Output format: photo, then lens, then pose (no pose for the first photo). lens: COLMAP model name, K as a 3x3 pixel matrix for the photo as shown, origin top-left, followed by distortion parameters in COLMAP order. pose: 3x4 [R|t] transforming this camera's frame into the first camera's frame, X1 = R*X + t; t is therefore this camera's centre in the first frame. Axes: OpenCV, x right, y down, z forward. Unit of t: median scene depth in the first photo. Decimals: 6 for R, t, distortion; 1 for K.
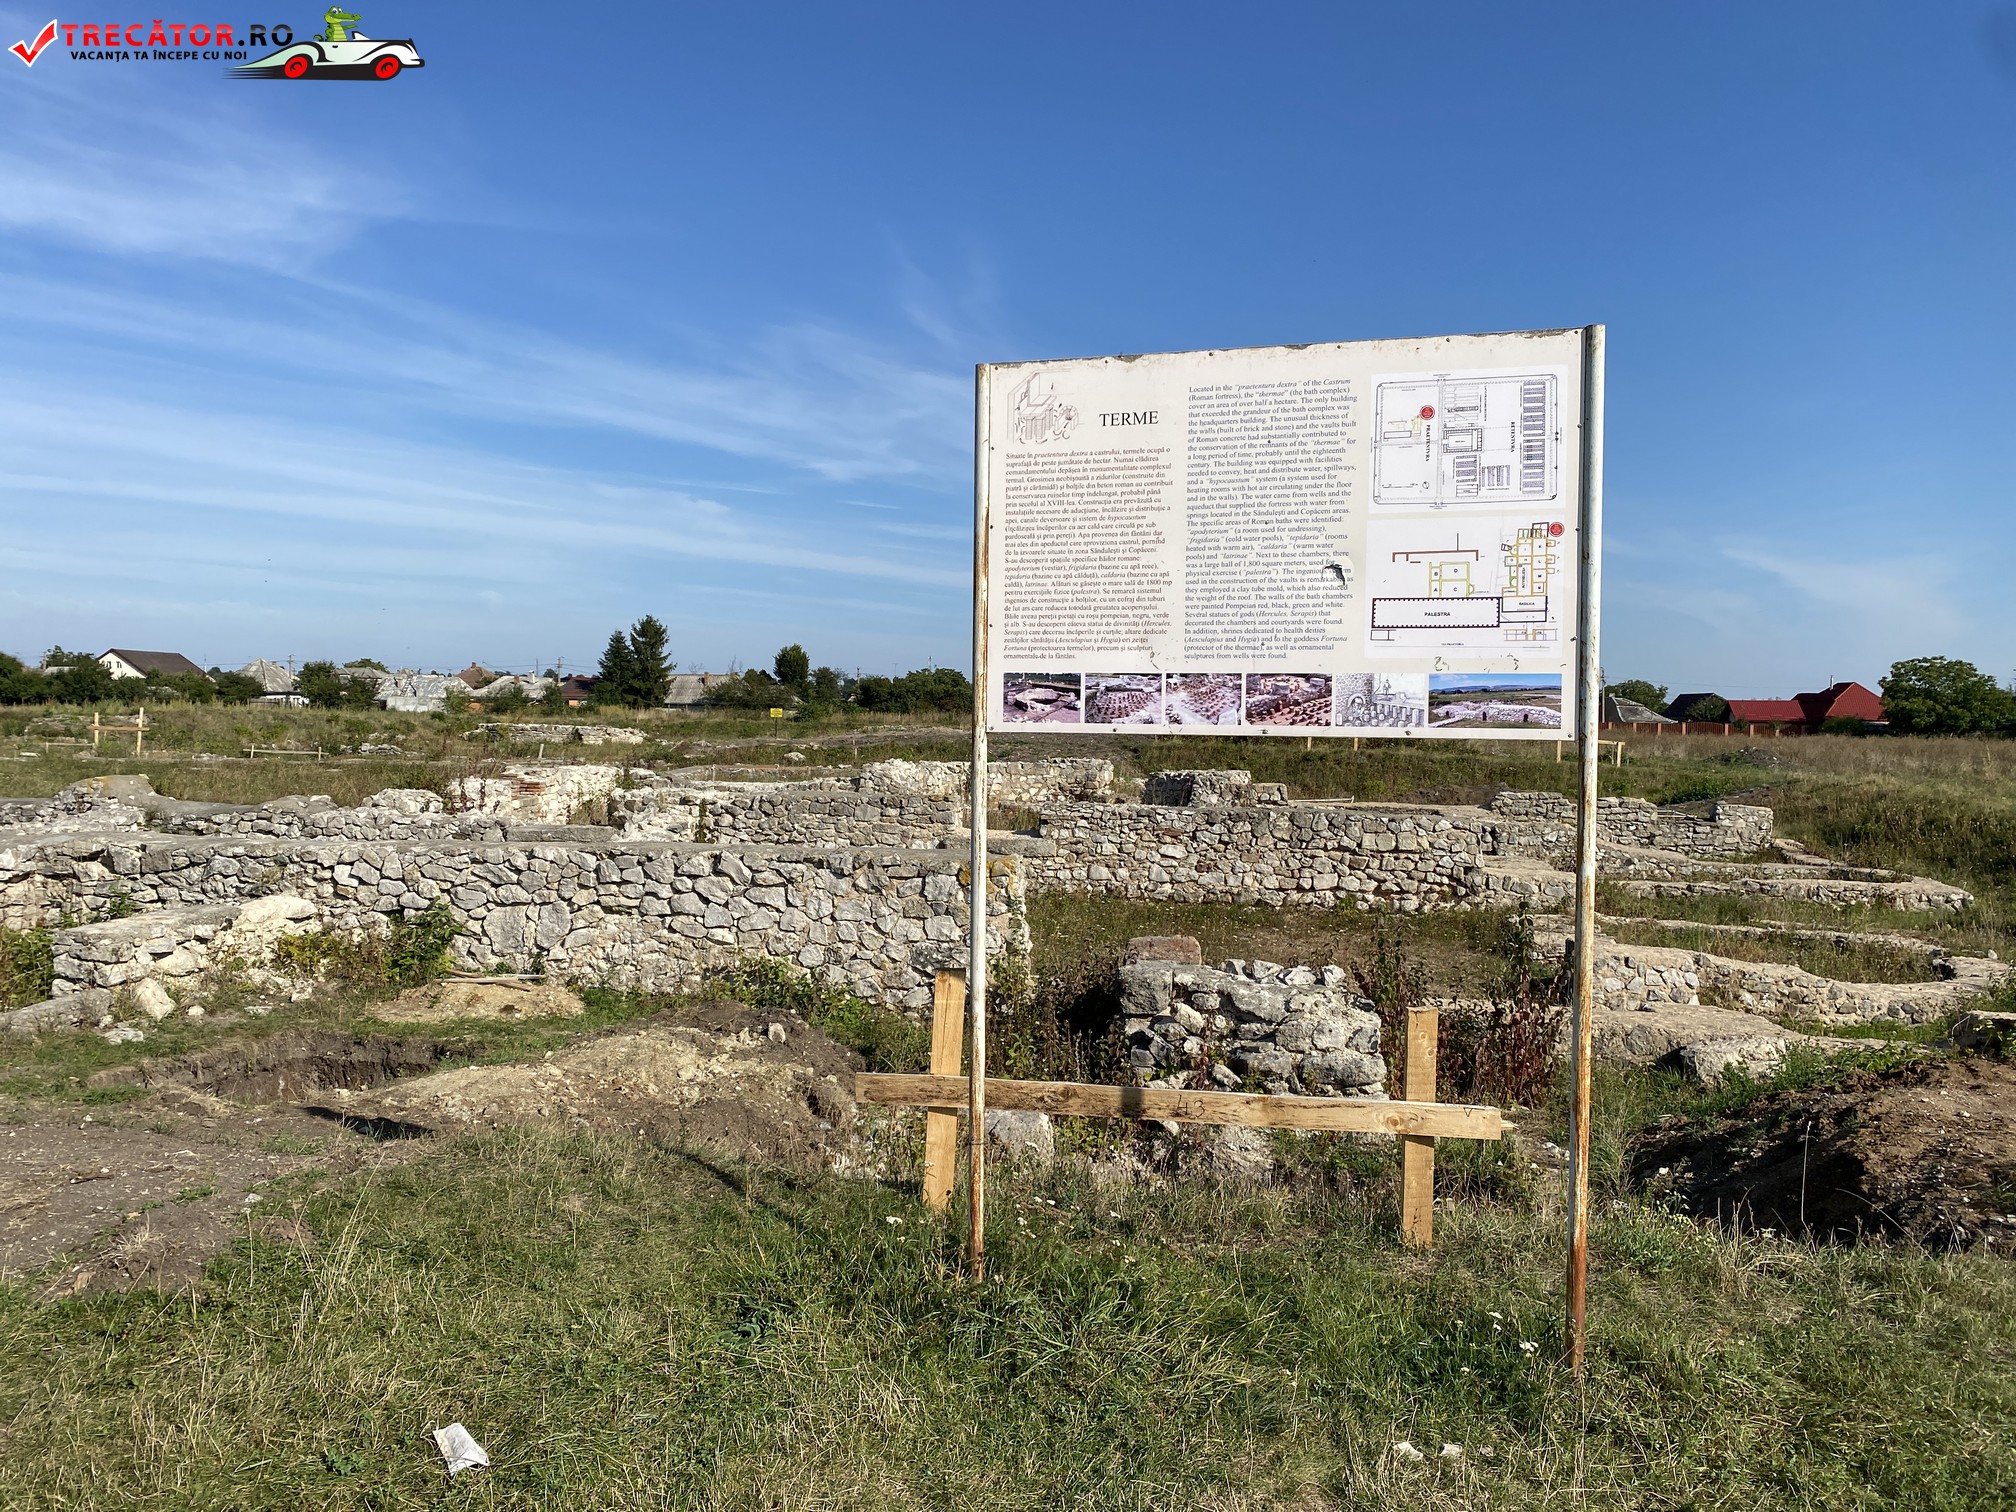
lens RADIAL K [[1546.3, 0, 1008.0], [0, 1546.3, 756.0], [0, 0, 1]] dist [0.000493, -0.002281]
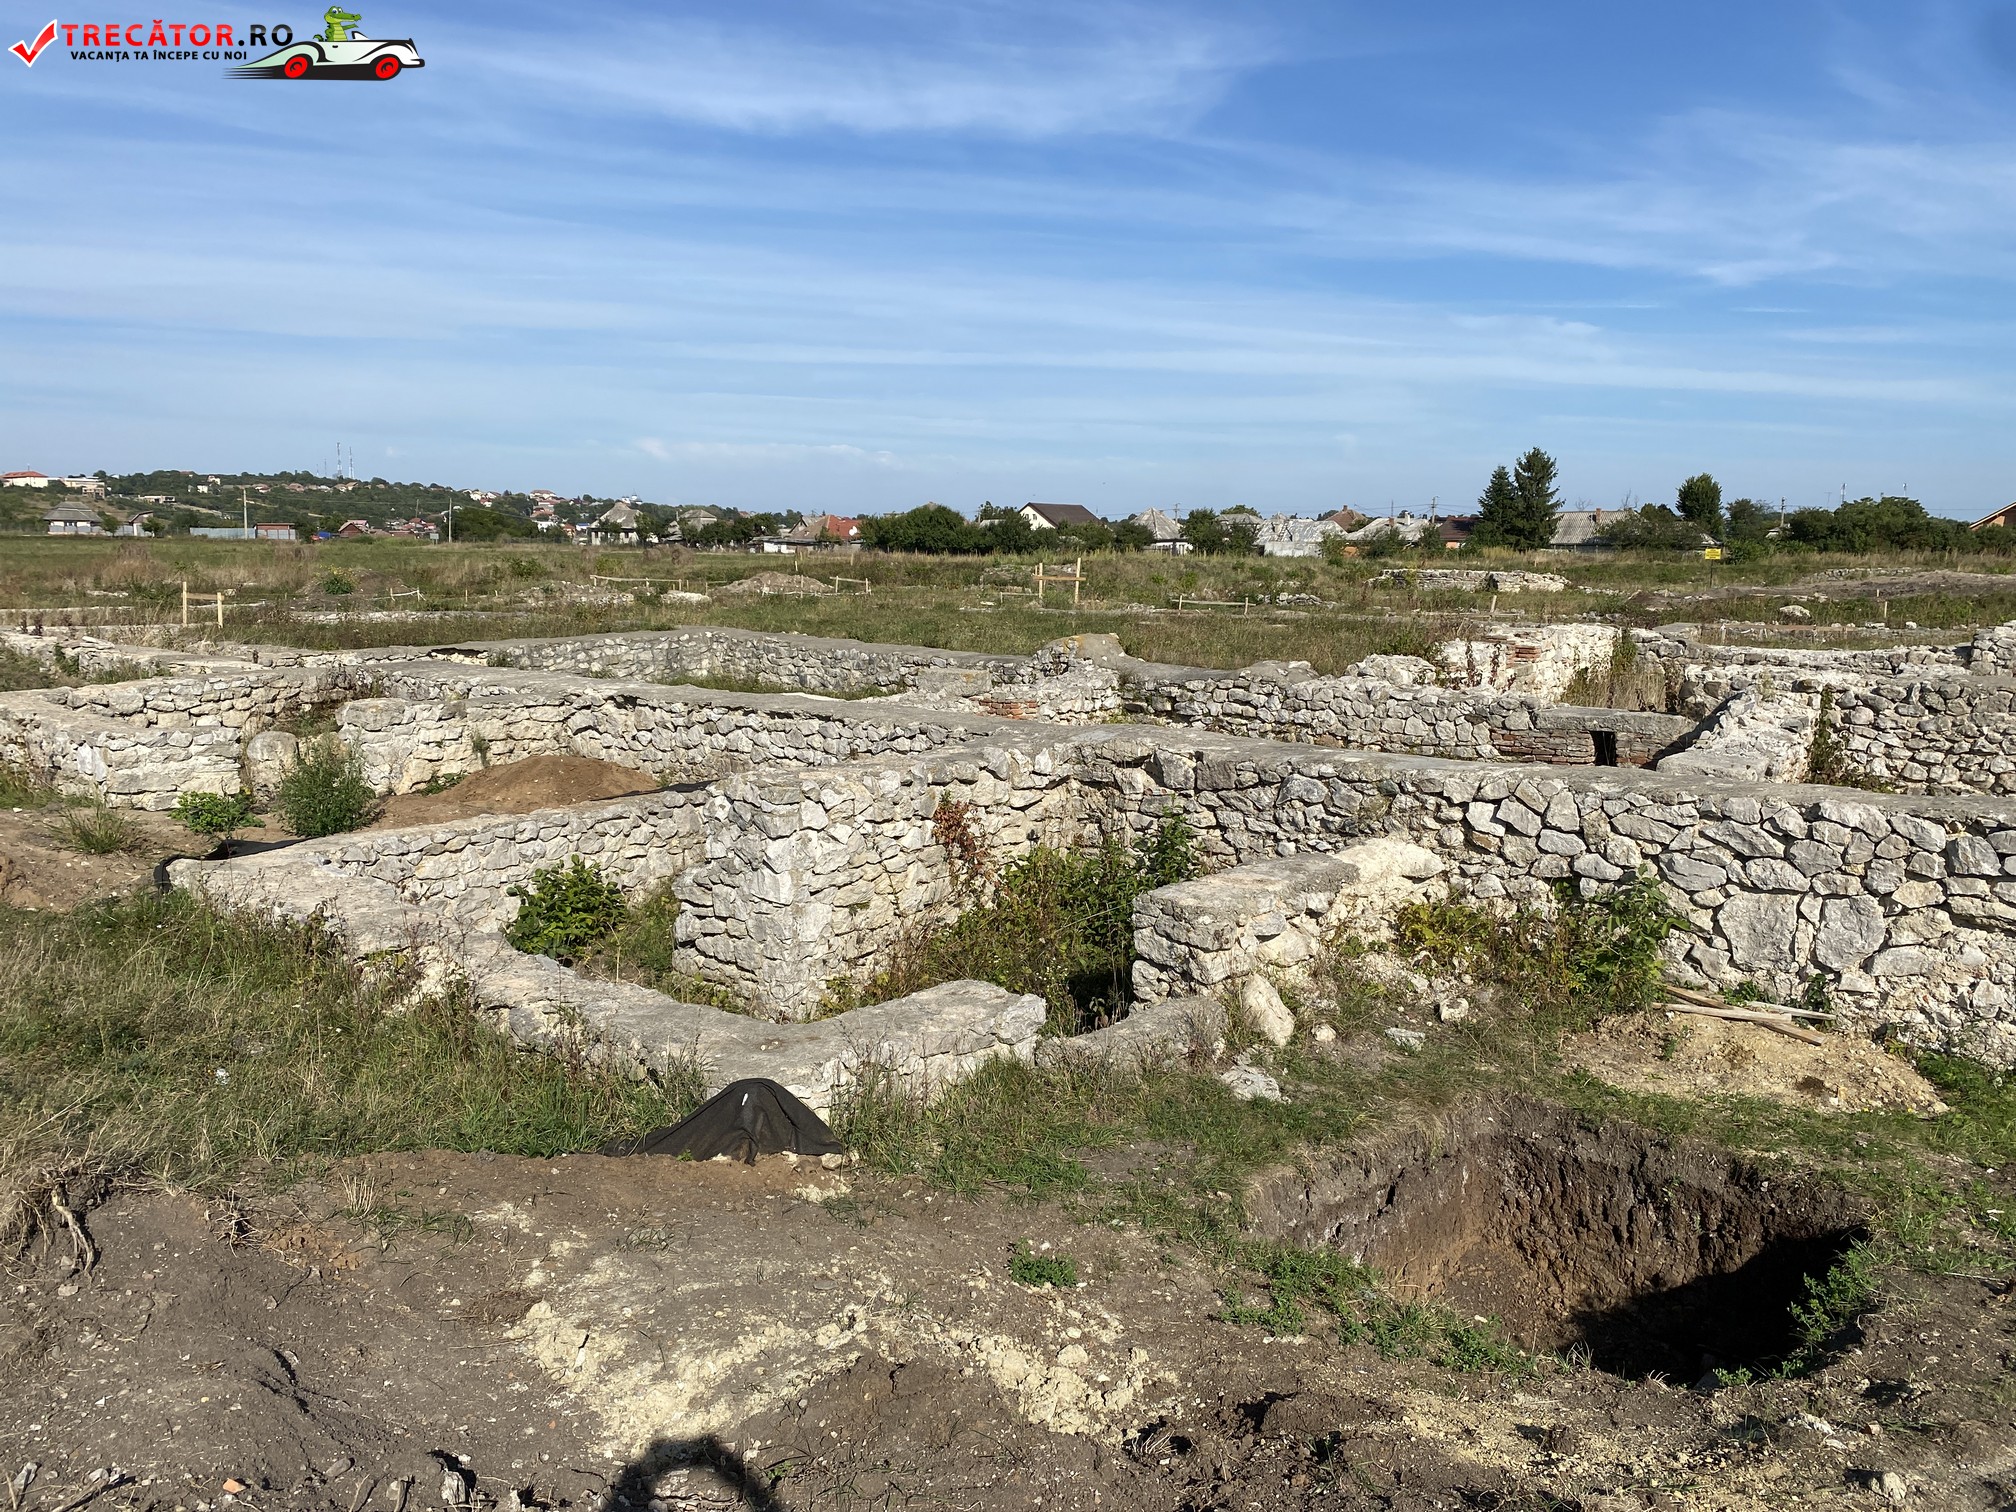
lens RADIAL K [[1534.8, 0, 1002.9], [0, 1534.8, 749.3], [0, 0, 1]] dist [0.116024, -0.237765]
pose [[0.858707, 0.055740, -0.509427, -0.254747], [-0.005980, 0.995089, 0.098801, -0.017706], [0.512432, -0.081795, 0.854823, 0.301981]]
